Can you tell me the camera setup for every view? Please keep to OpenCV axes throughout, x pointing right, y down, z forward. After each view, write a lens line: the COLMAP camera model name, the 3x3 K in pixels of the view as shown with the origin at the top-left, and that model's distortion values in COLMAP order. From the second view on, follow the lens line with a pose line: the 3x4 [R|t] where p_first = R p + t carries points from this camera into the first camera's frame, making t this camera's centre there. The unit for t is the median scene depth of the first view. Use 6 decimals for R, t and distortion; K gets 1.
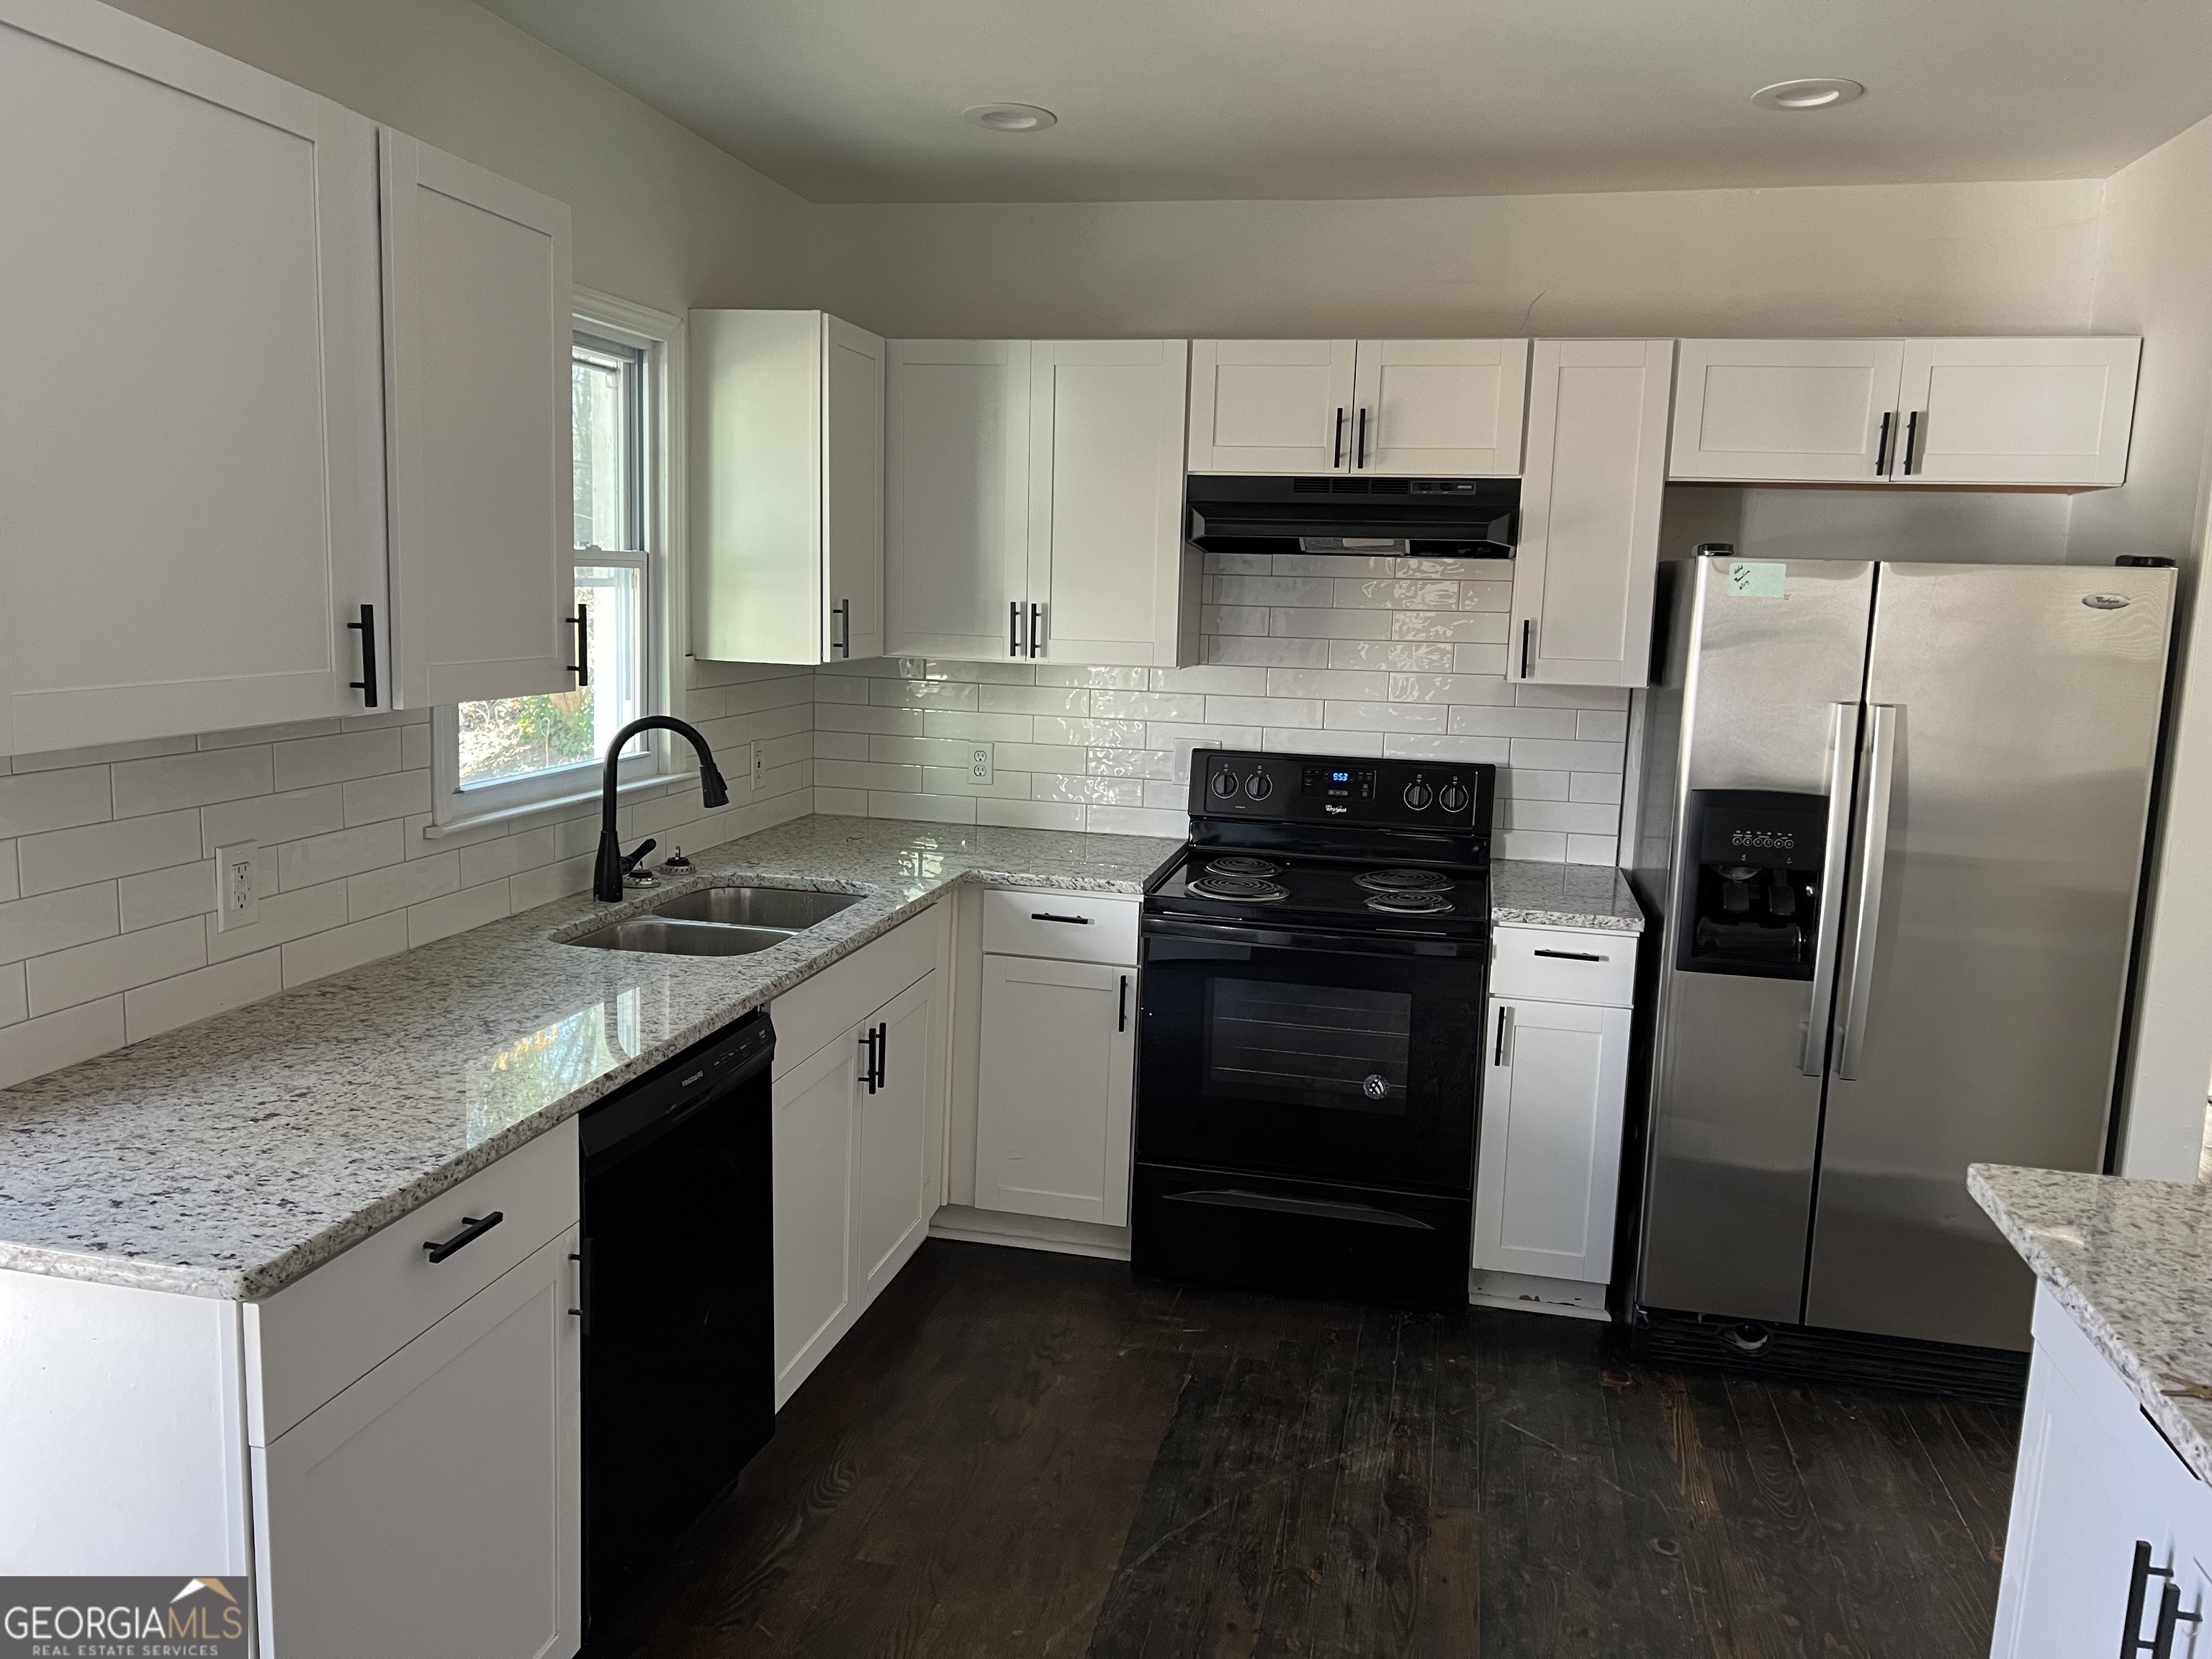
lens RADIAL K [[1652.6, 0, 1106.0], [0, 1652.6, 829.5], [0, 0, 1]] dist [0.065542, -0.004816]
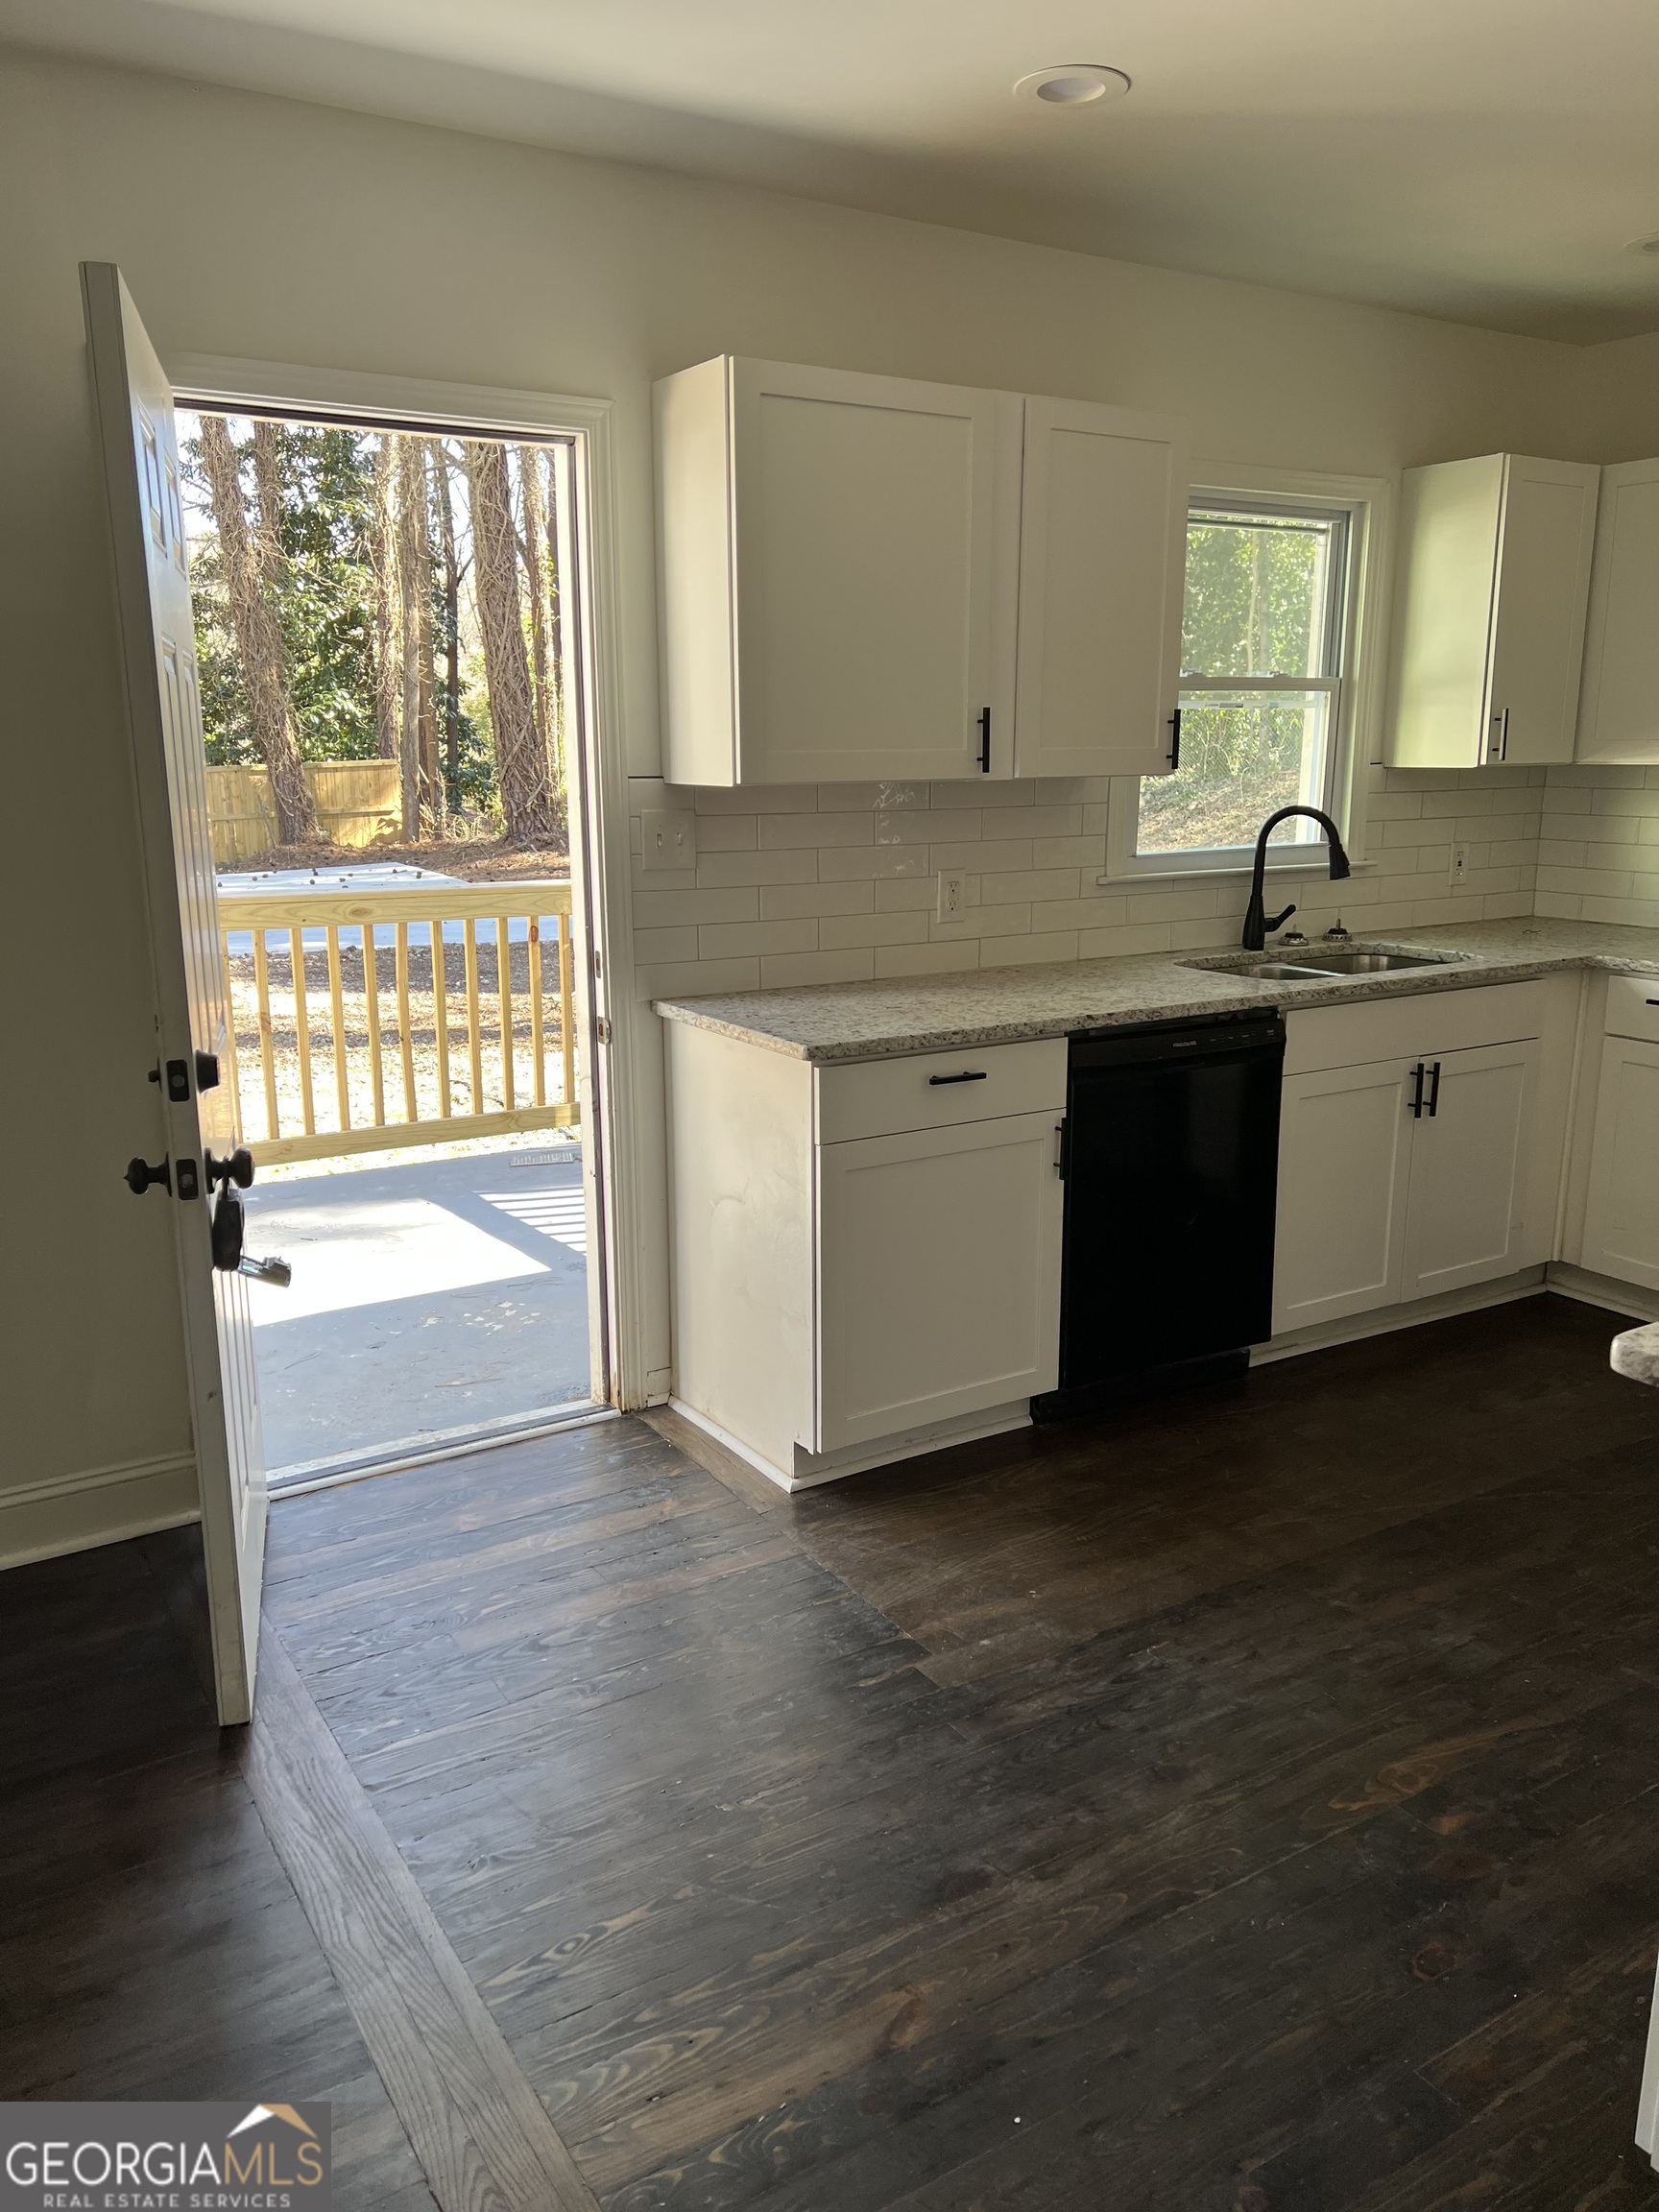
lens RADIAL K [[1676.2, 0, 829.5], [0, 1676.2, 1106.0], [0, 0, 1]] dist [0.023198, -0.005749]
pose [[0.700008, 0.115073, -0.704803, 0.405164], [-0.076931, 0.993340, 0.085775, 0.075887], [0.709979, -0.005822, 0.704199, -0.157963]]
